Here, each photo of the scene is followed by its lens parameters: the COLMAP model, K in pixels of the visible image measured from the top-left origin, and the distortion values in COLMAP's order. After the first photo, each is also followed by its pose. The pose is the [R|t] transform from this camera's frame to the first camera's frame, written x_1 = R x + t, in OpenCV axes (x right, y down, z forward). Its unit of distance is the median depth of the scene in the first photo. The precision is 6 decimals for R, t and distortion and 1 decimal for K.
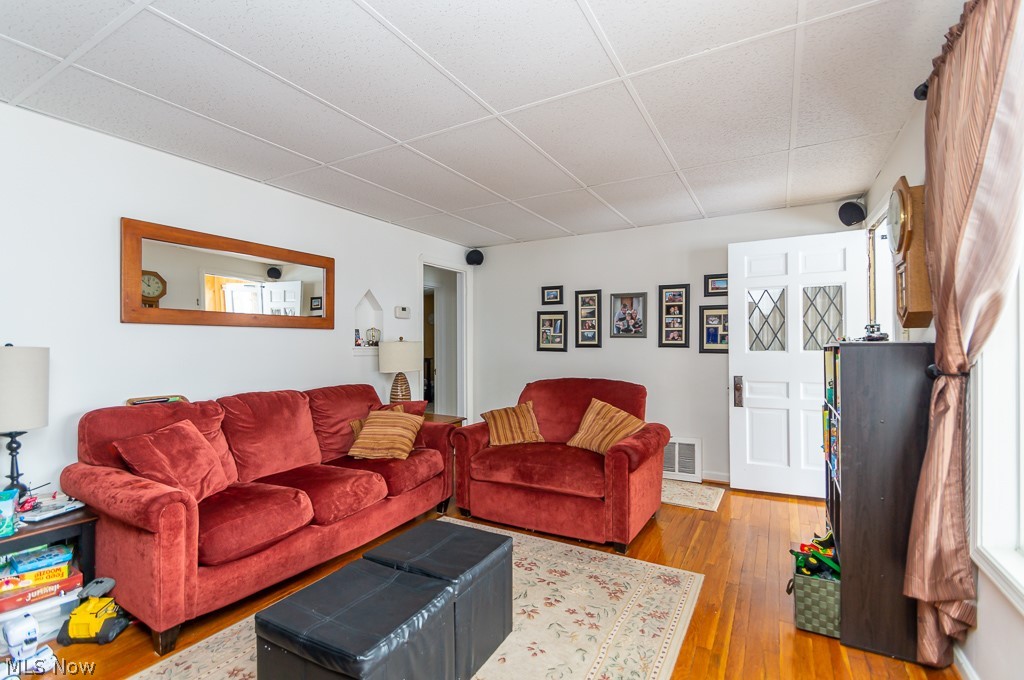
lens RADIAL K [[468.6, 0, 504.7], [0, 468.6, 337.6], [0, 0, 1]] dist [-0.000861, -0.000291]
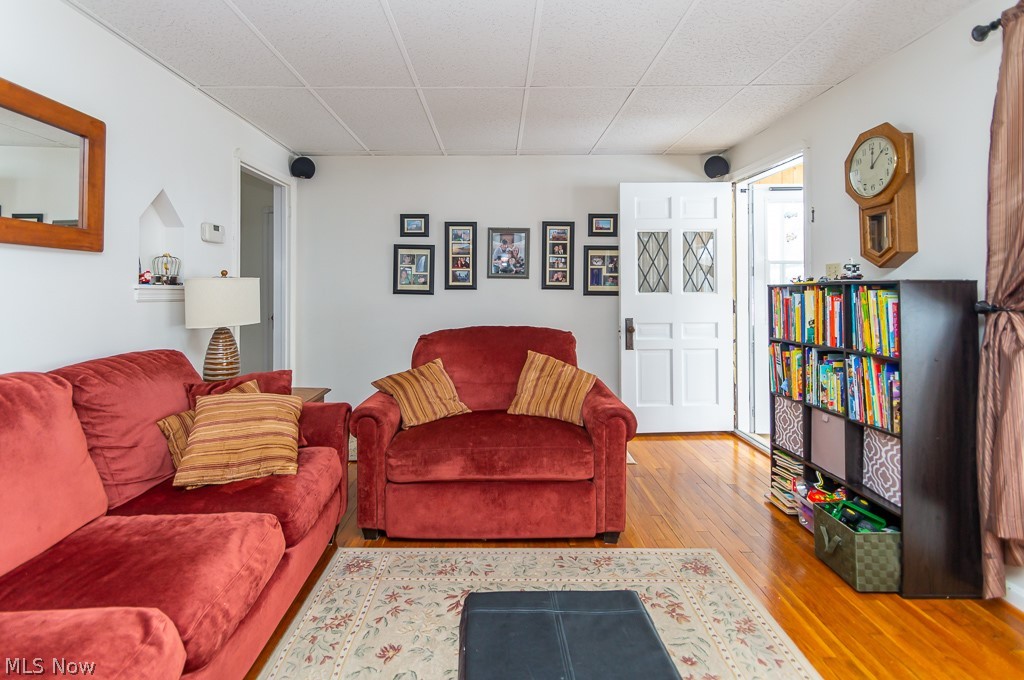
lens RADIAL K [[471.2, 0, 499.7], [0, 471.2, 282.3], [0, 0, 1]] dist [-0.000471, -0.000710]
pose [[0.867297, 0.011559, 0.497656, -0.224429], [-0.010720, 0.999932, -0.004543, 0.013803], [-0.497675, -0.001395, 0.867363, 0.277121]]
